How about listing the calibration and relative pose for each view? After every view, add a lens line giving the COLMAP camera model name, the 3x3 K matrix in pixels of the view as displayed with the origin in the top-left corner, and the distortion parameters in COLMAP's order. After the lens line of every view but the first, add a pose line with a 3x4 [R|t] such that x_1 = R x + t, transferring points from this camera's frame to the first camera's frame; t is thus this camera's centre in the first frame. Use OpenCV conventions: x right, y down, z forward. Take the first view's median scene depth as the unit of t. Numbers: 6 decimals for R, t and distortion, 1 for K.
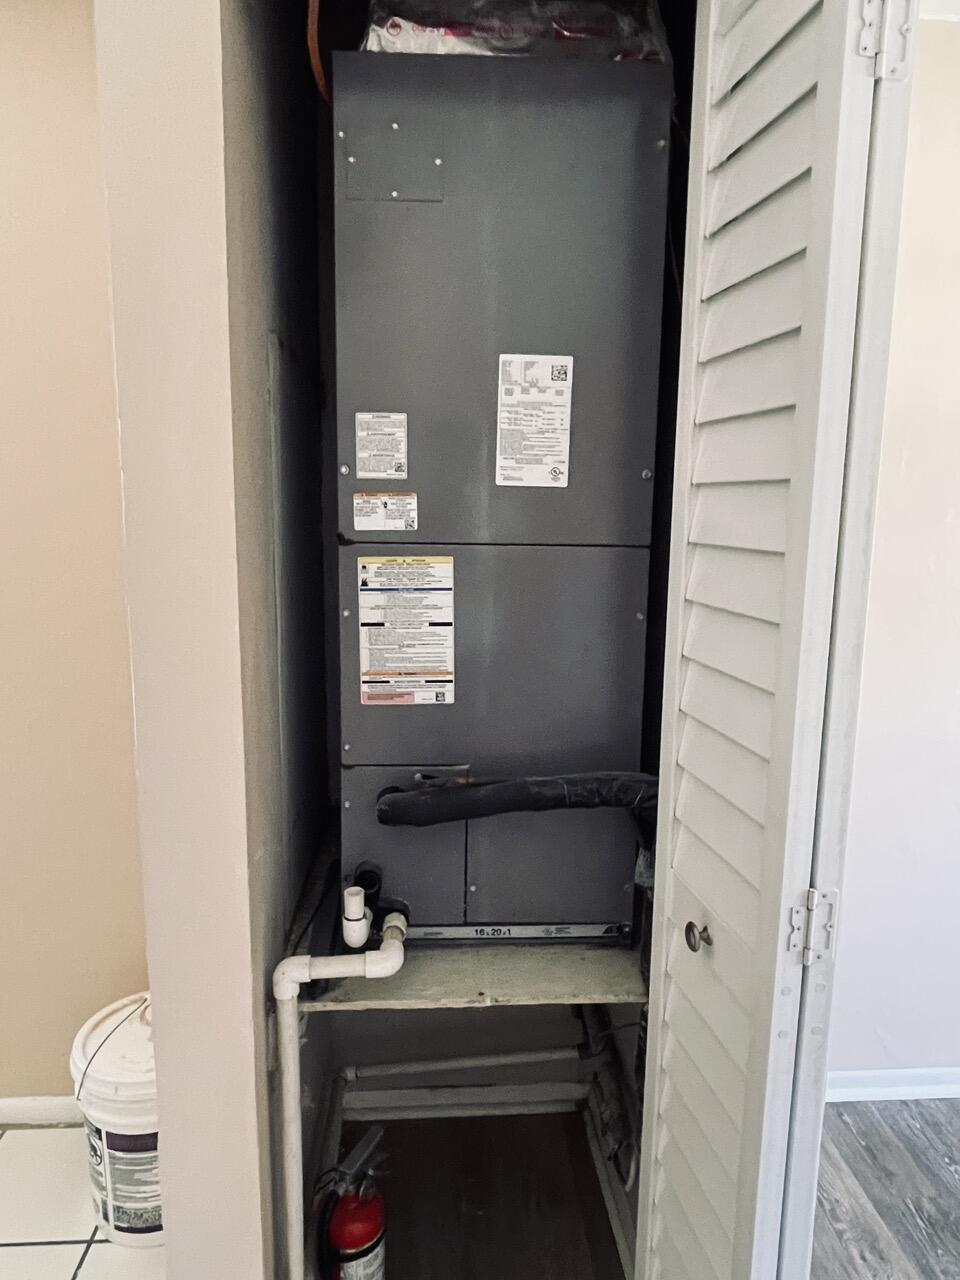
lens RADIAL K [[846.3, 0, 478.8], [0, 846.3, 627.8], [0, 0, 1]] dist [0.006678, -0.009027]
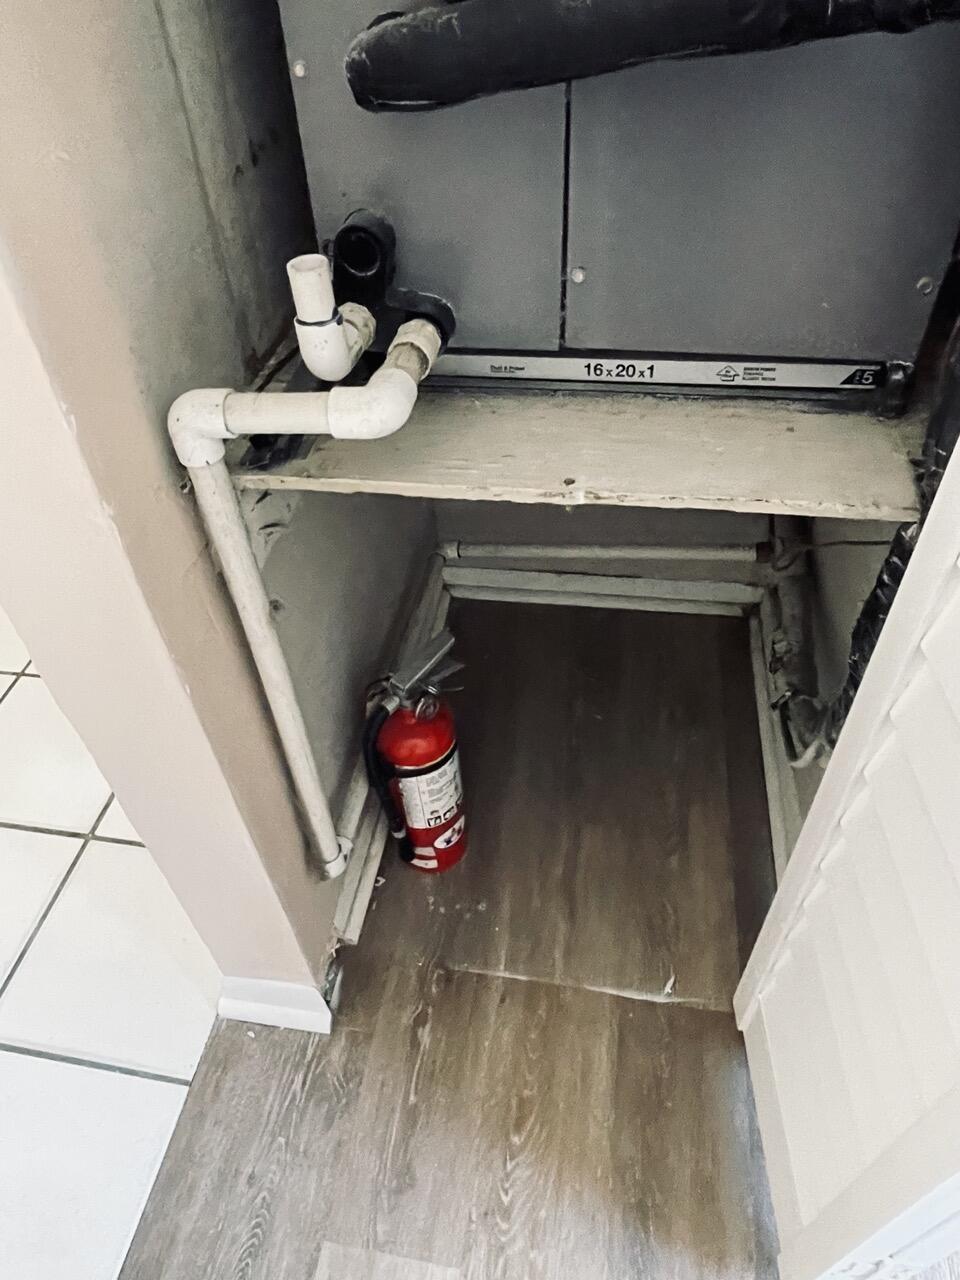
lens RADIAL K [[846.3, 0, 468.8], [0, 846.3, 633.3], [0, 0, 1]] dist [0.006678, -0.009027]
pose [[0.971427, 0.111495, -0.209522, 0.054887], [0.030757, 0.816207, 0.576940, 0.188703], [0.235339, -0.566899, 0.789456, 0.476893]]
